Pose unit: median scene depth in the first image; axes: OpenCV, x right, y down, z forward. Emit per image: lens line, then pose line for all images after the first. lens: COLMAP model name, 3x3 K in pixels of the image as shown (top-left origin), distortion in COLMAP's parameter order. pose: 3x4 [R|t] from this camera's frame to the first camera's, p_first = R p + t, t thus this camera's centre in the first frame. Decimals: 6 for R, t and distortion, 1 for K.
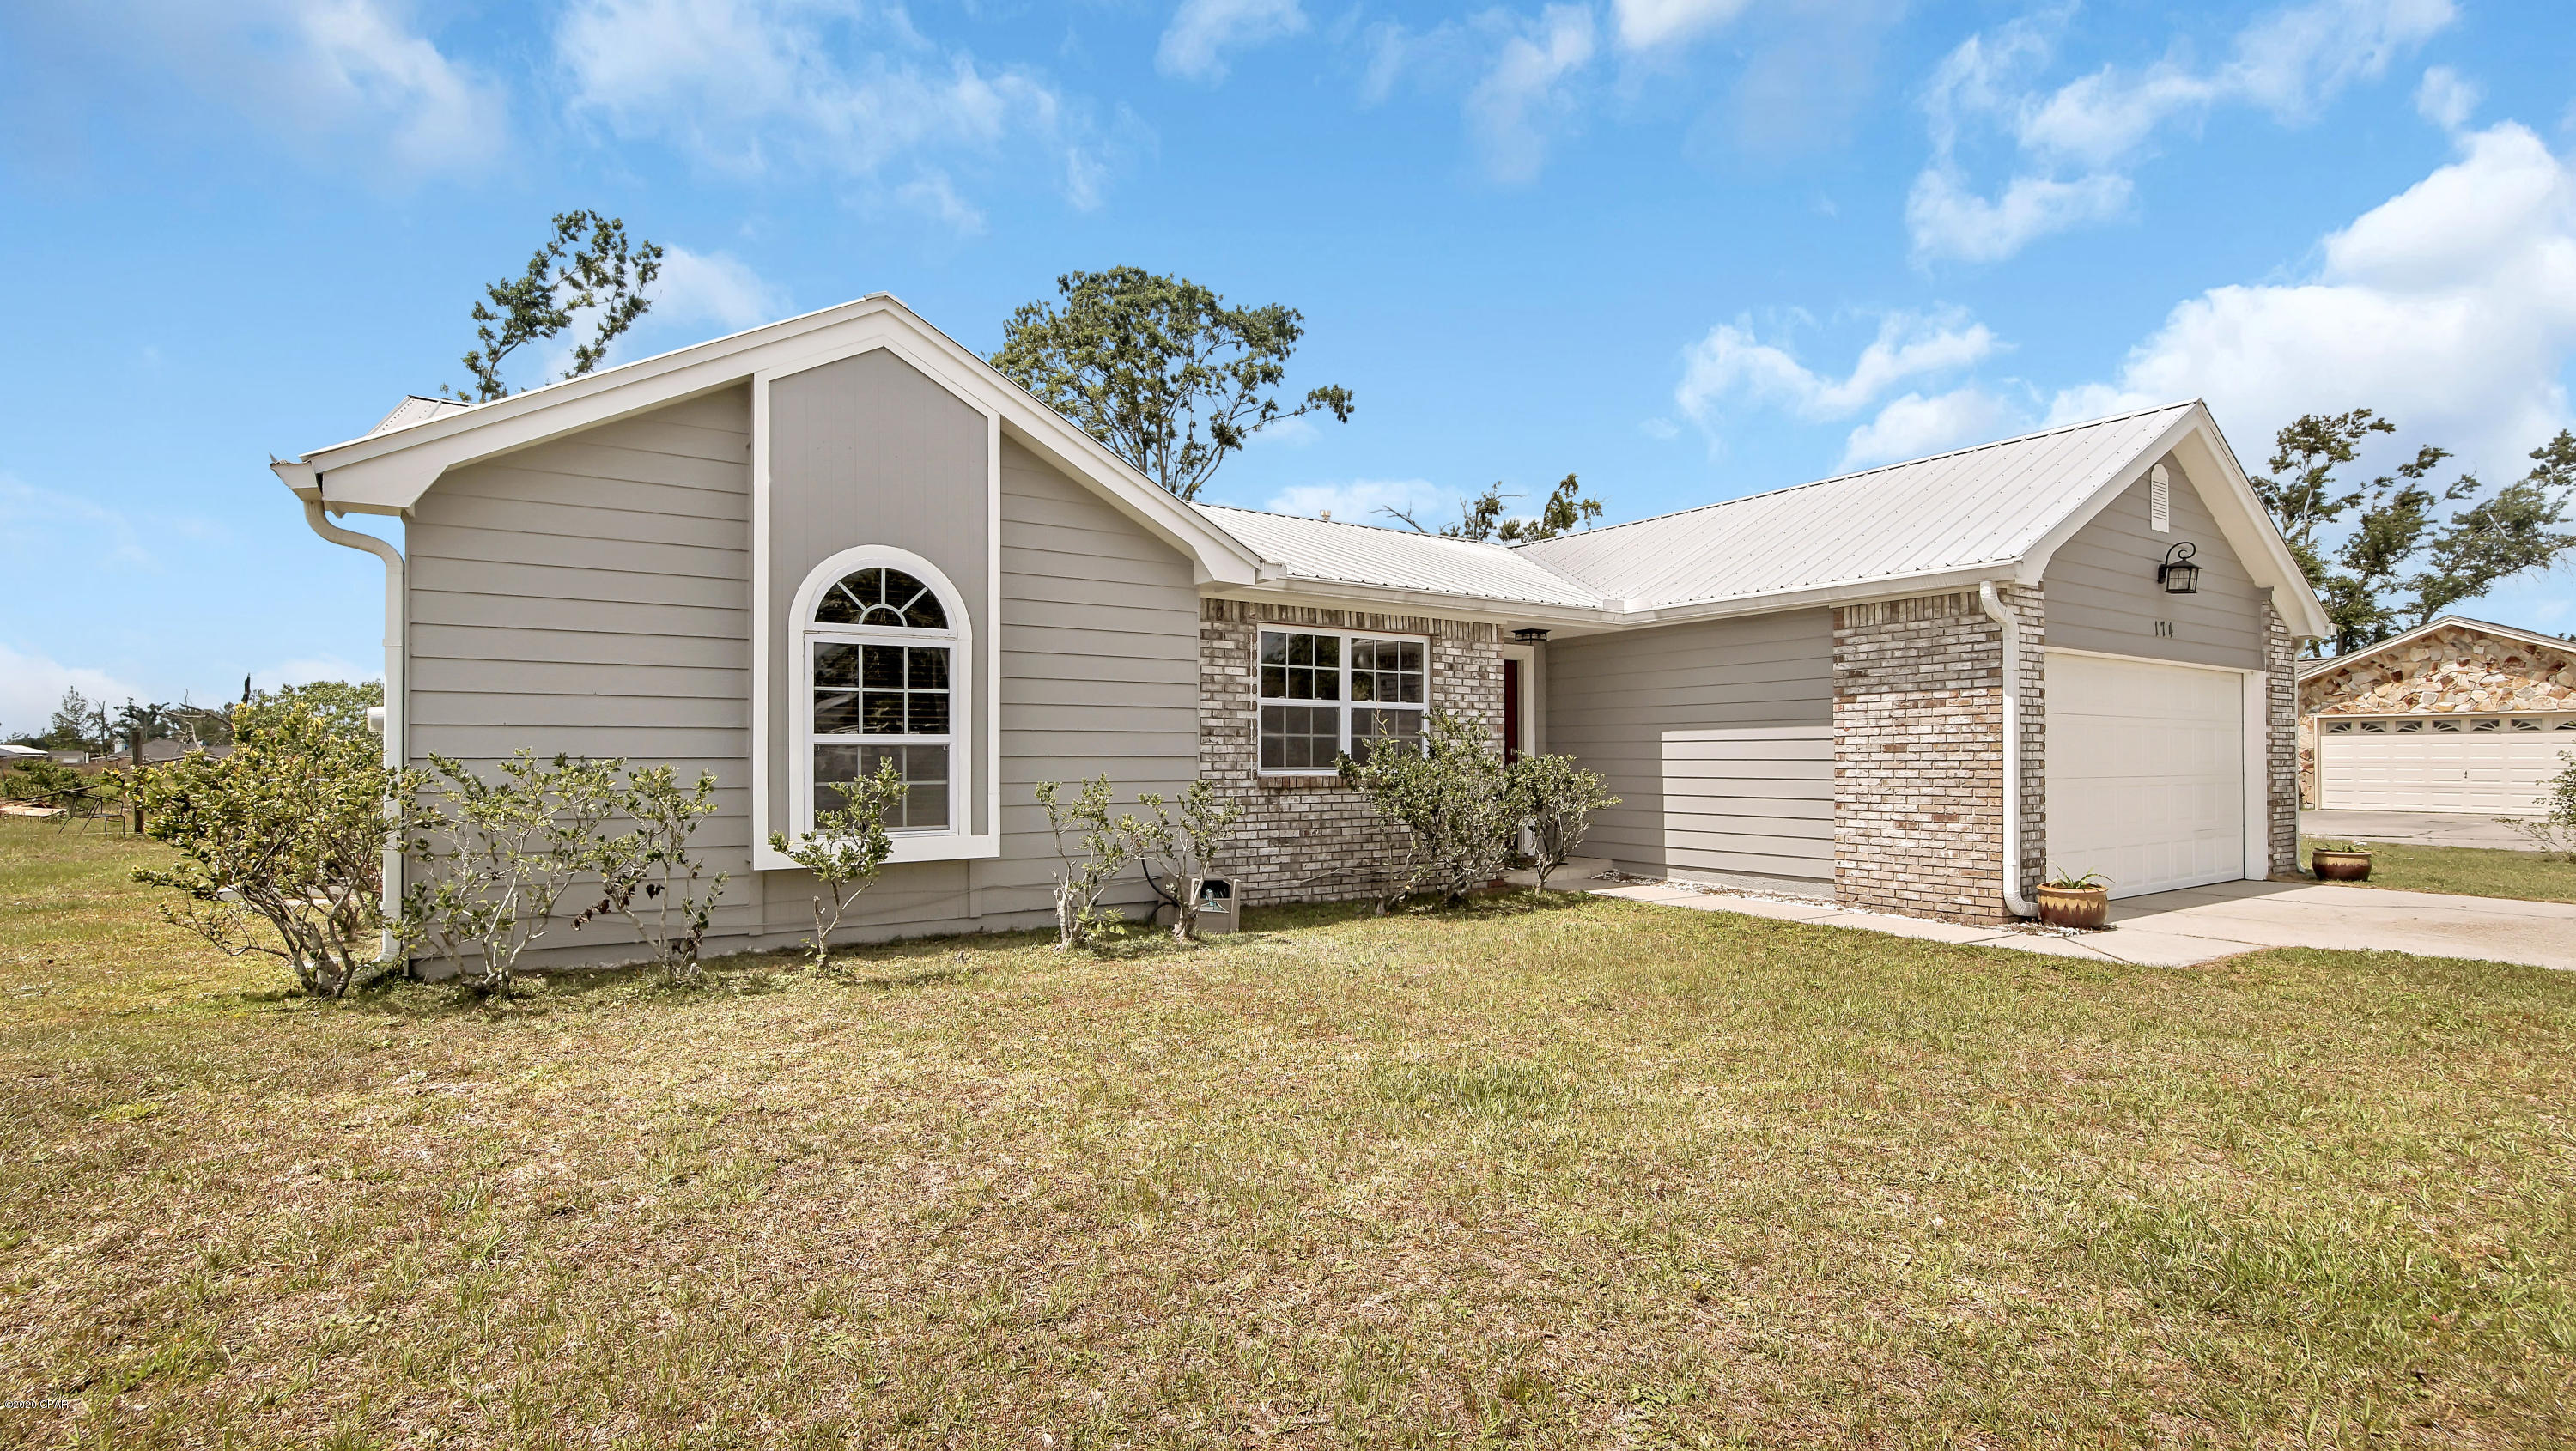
lens RADIAL K [[1216.1, 0, 1276.2], [0, 1216.1, 693.0], [0, 0, 1]] dist [-0.016618, -0.000159]
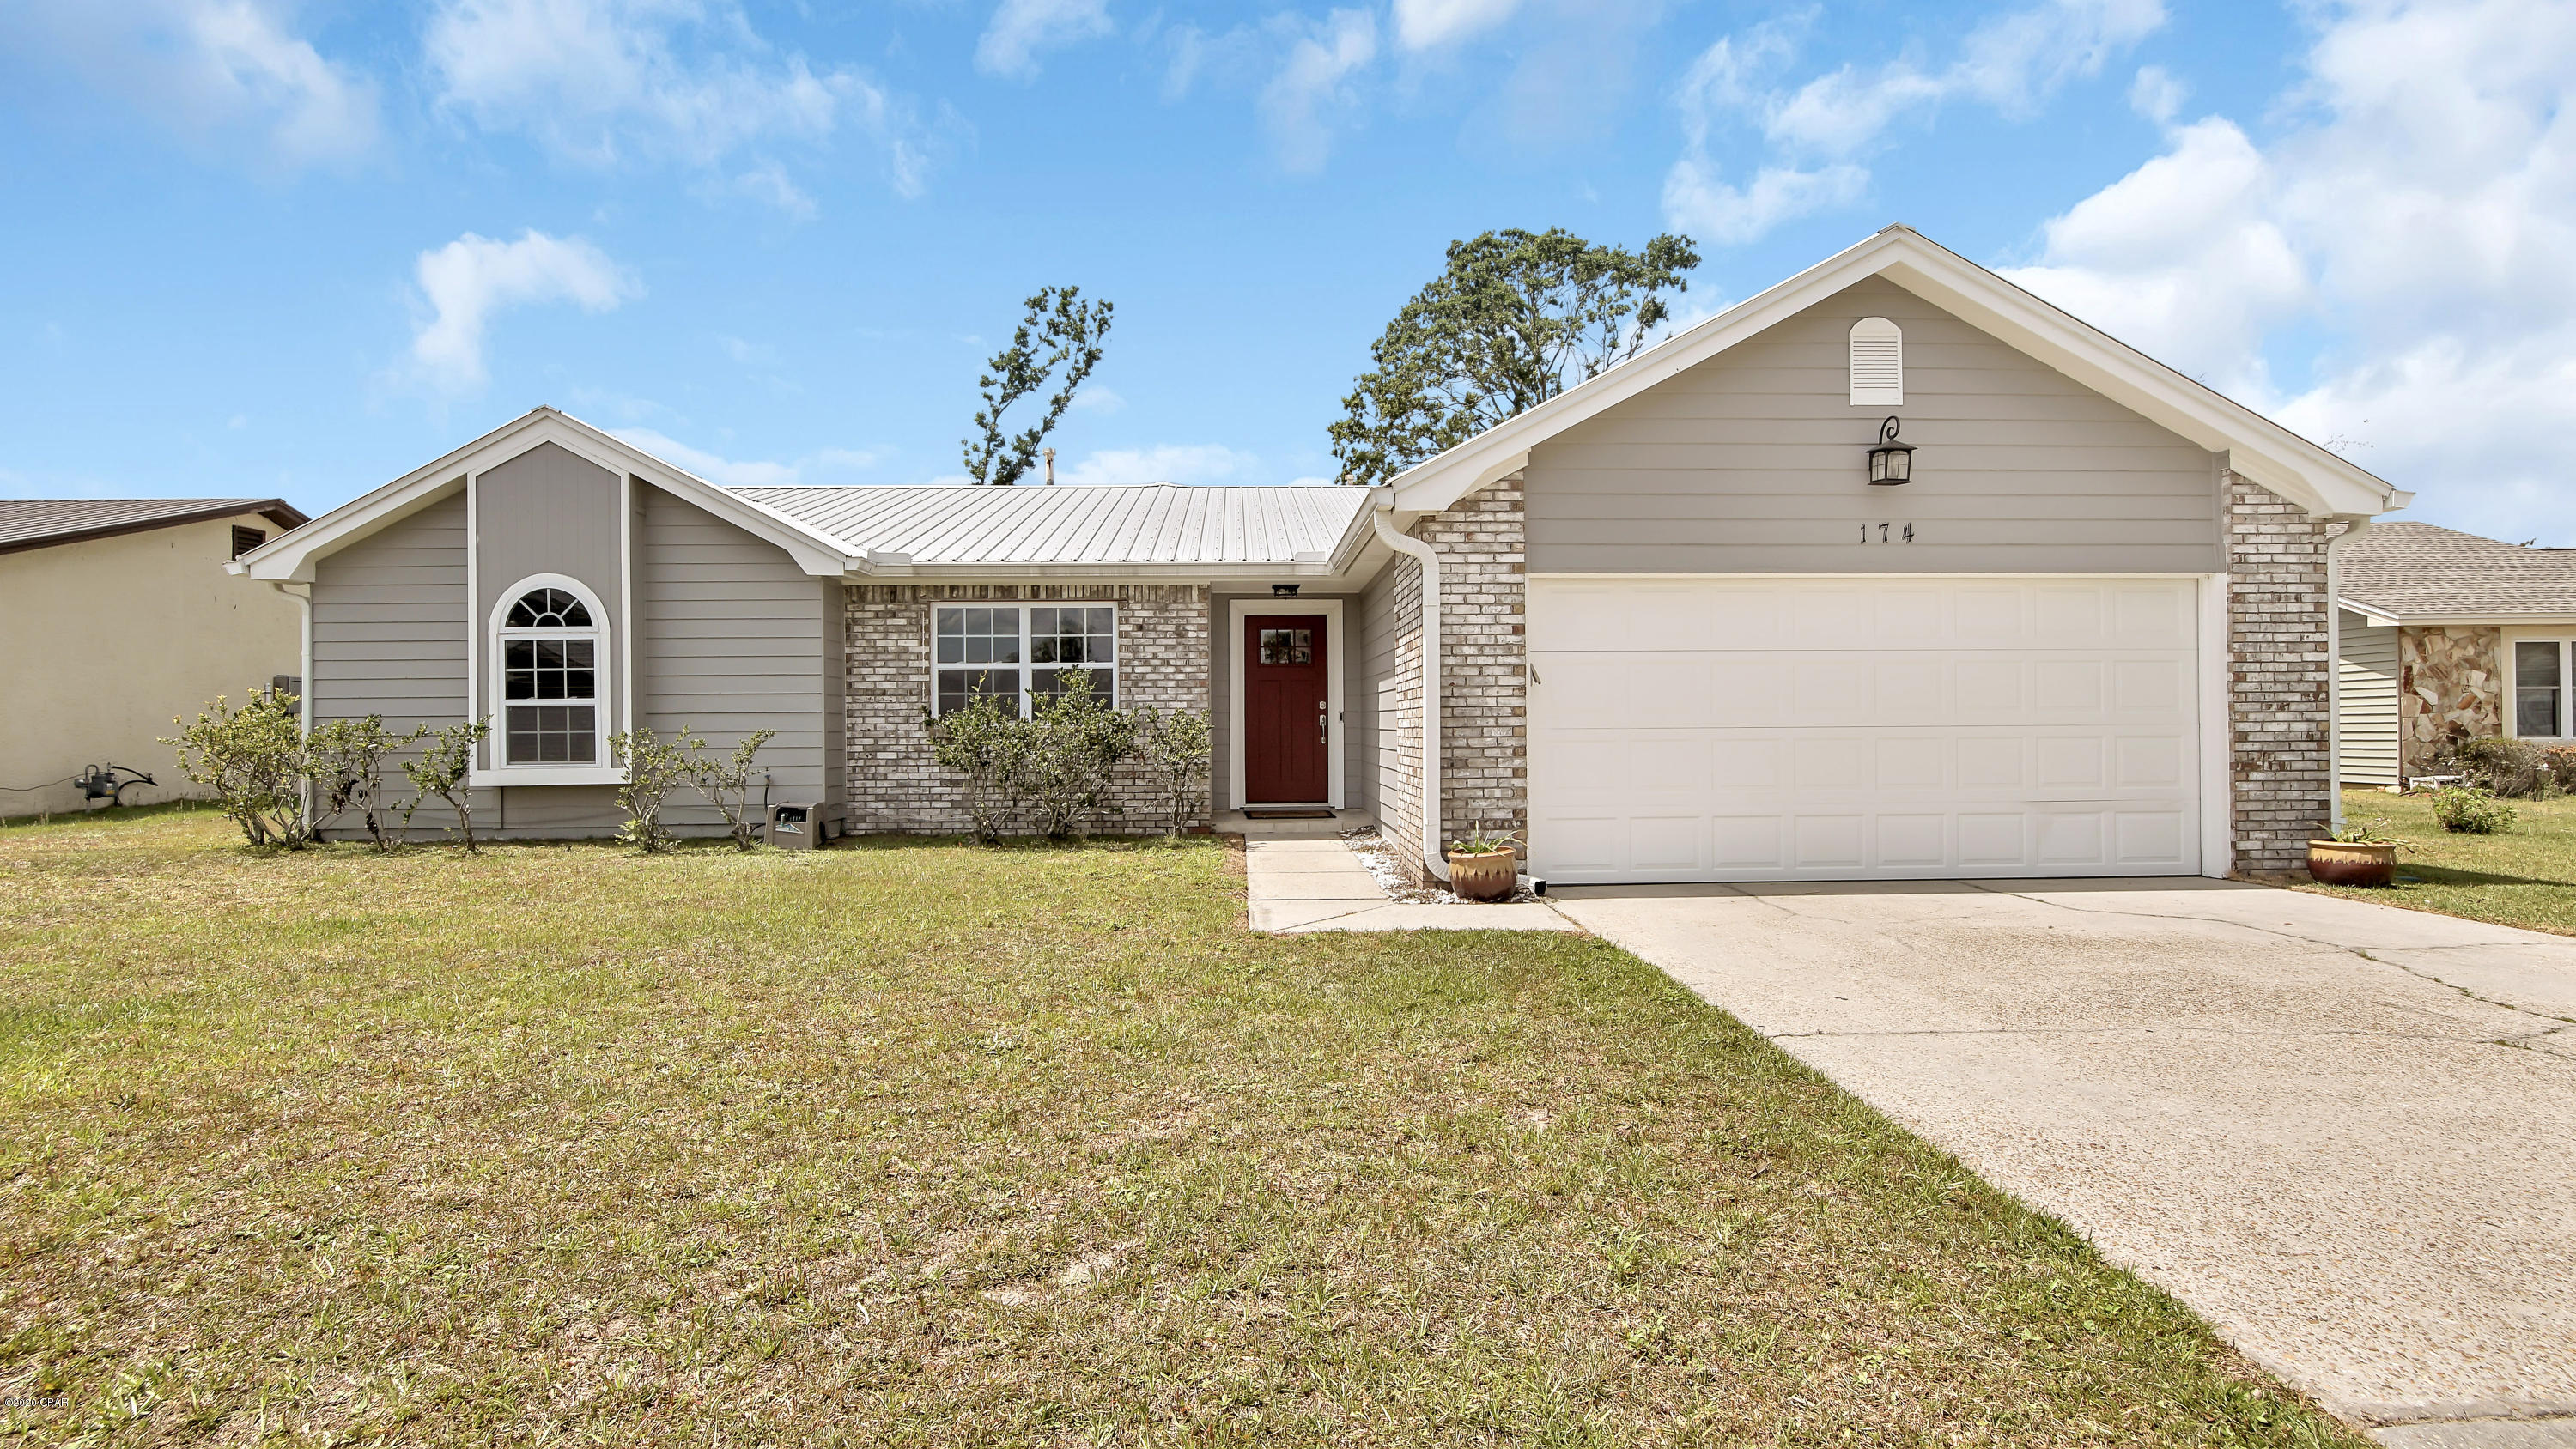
lens RADIAL K [[1202.9, 0, 1275.2], [0, 1202.9, 678.3], [0, 0, 1]] dist [0.002259, 0.000375]
pose [[0.846319, -0.025842, -0.532049, 0.908721], [0.035814, 0.999323, 0.008431, 0.020597], [0.531471, -0.026190, 0.846672, 0.165016]]
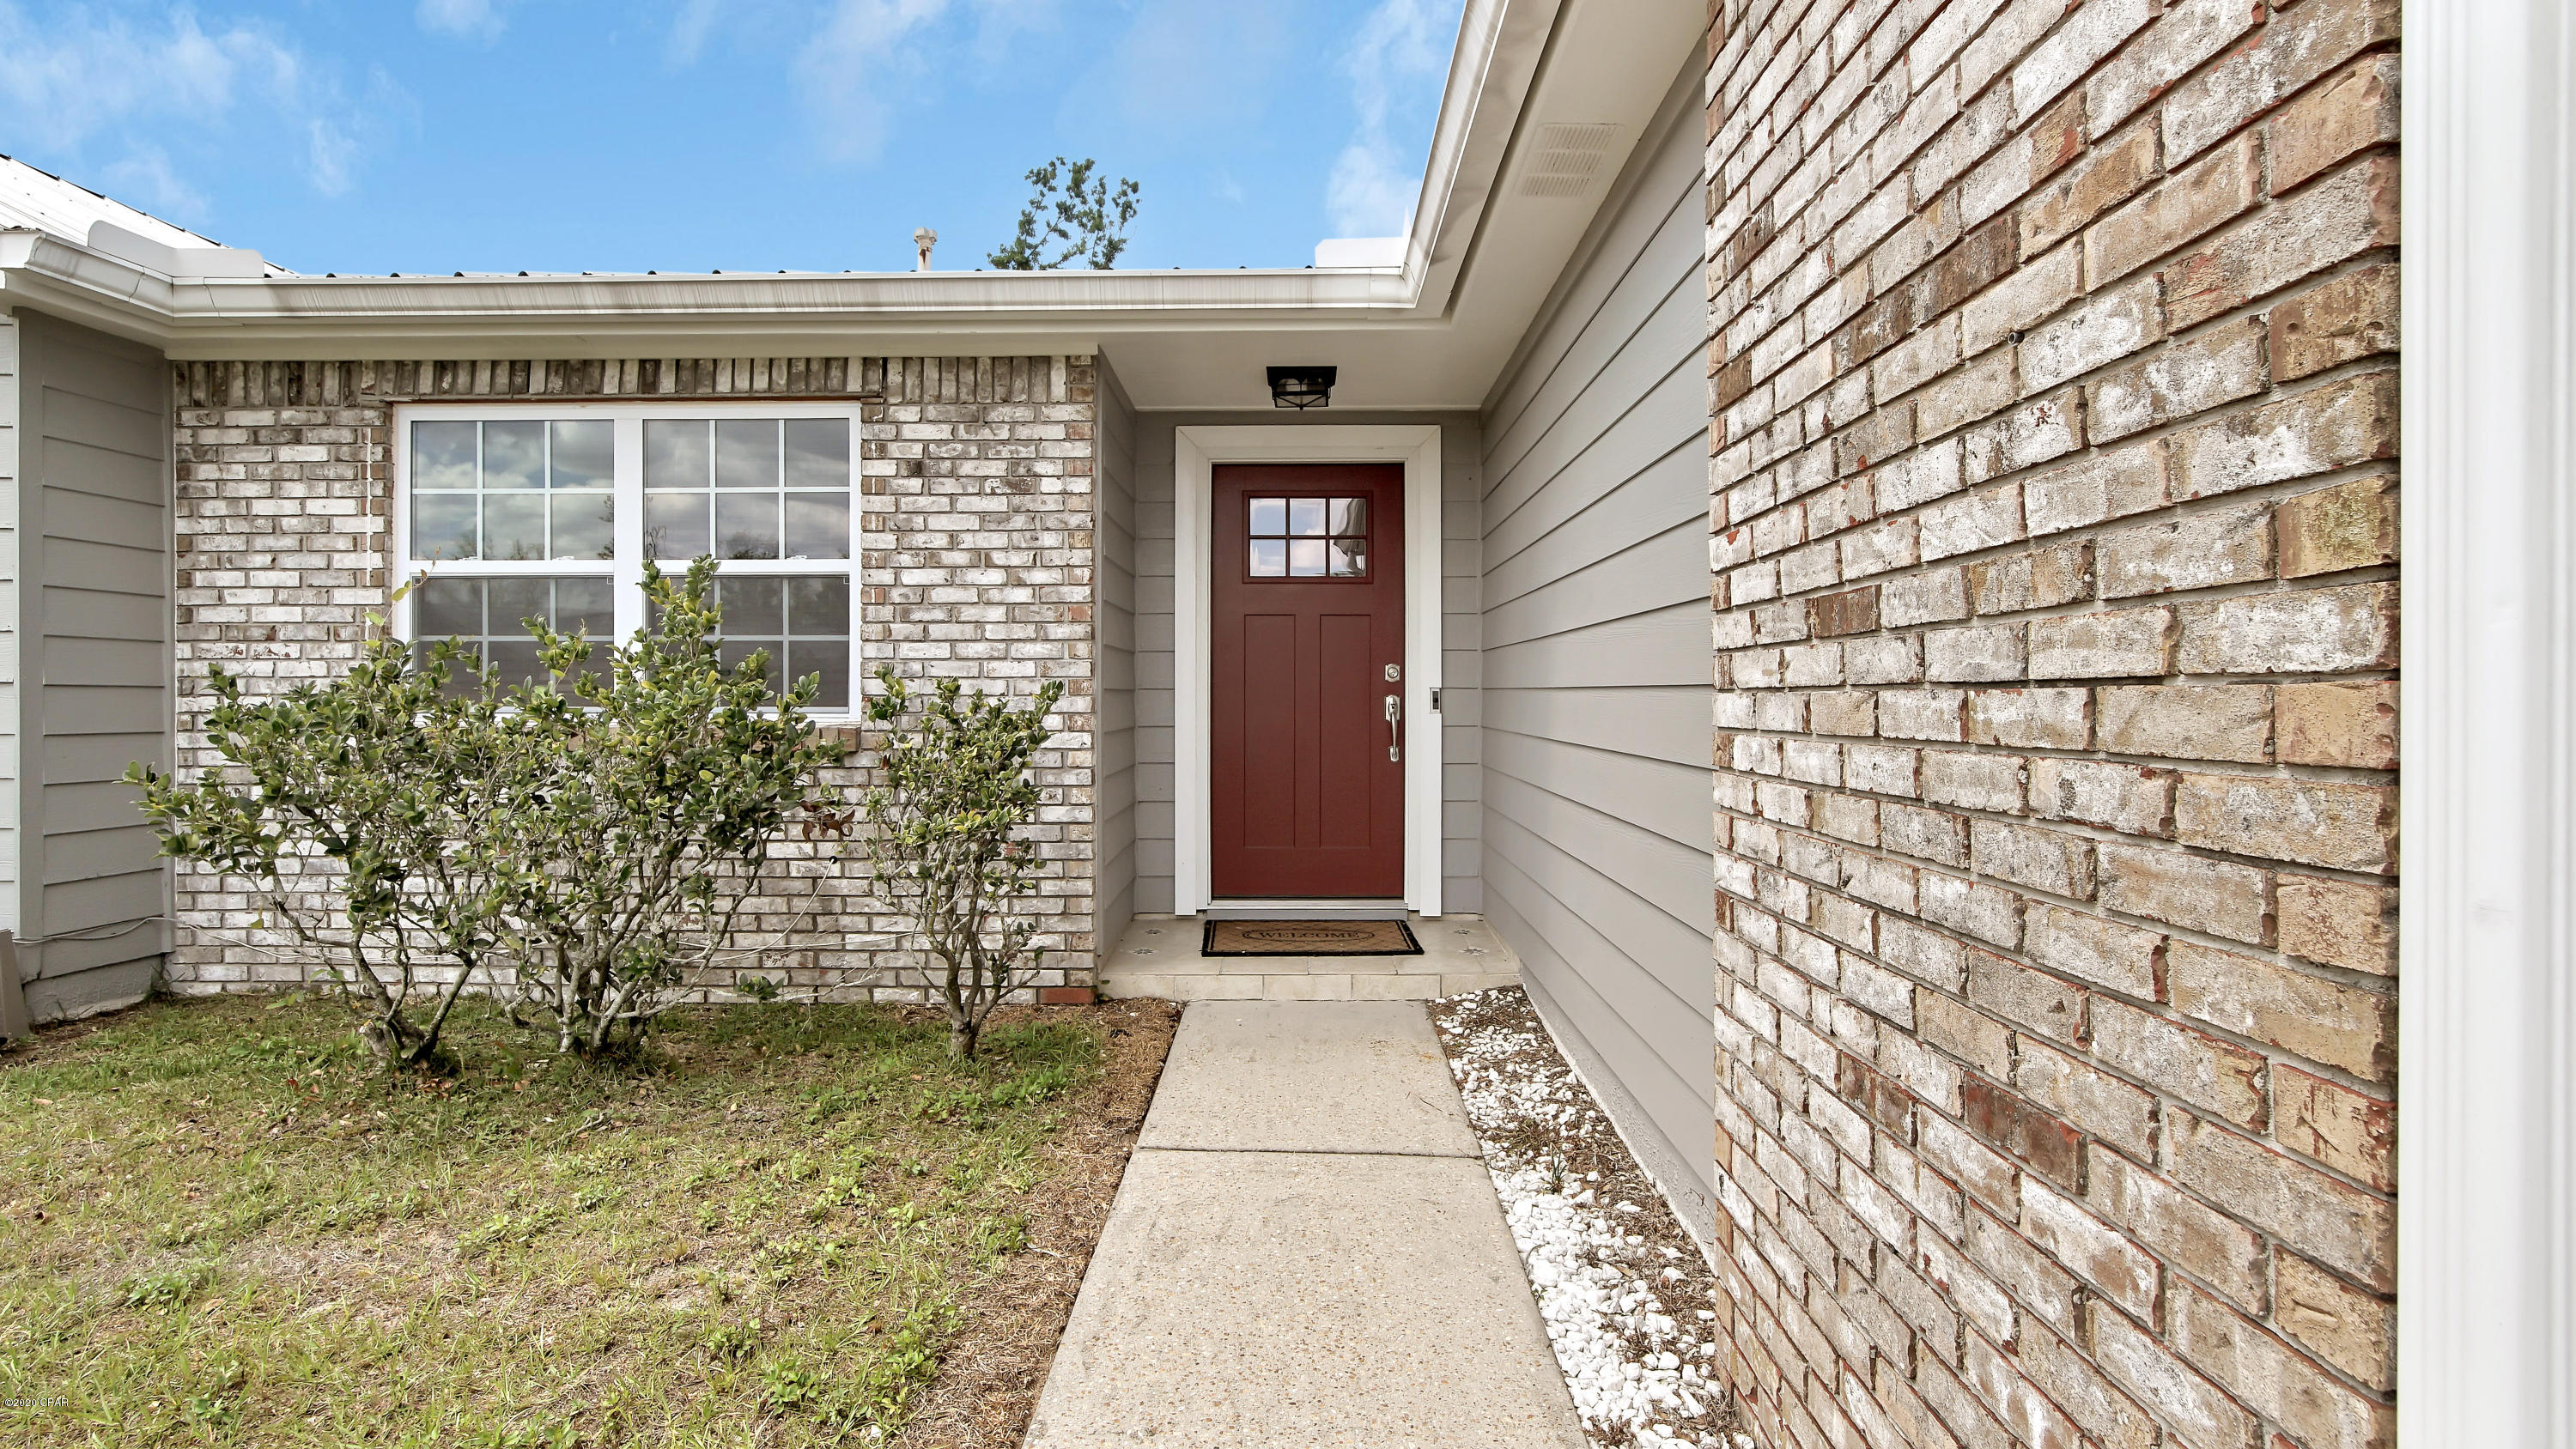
lens RADIAL K [[1202.9, 0, 1275.2], [0, 1202.9, 678.3], [0, 0, 1]] dist [0.002259, 0.000375]
pose [[0.814313, -0.008297, -0.580367, 0.537471], [0.032674, 0.998968, 0.031563, 0.046146], [0.579506, -0.044665, 0.813743, 0.810532]]
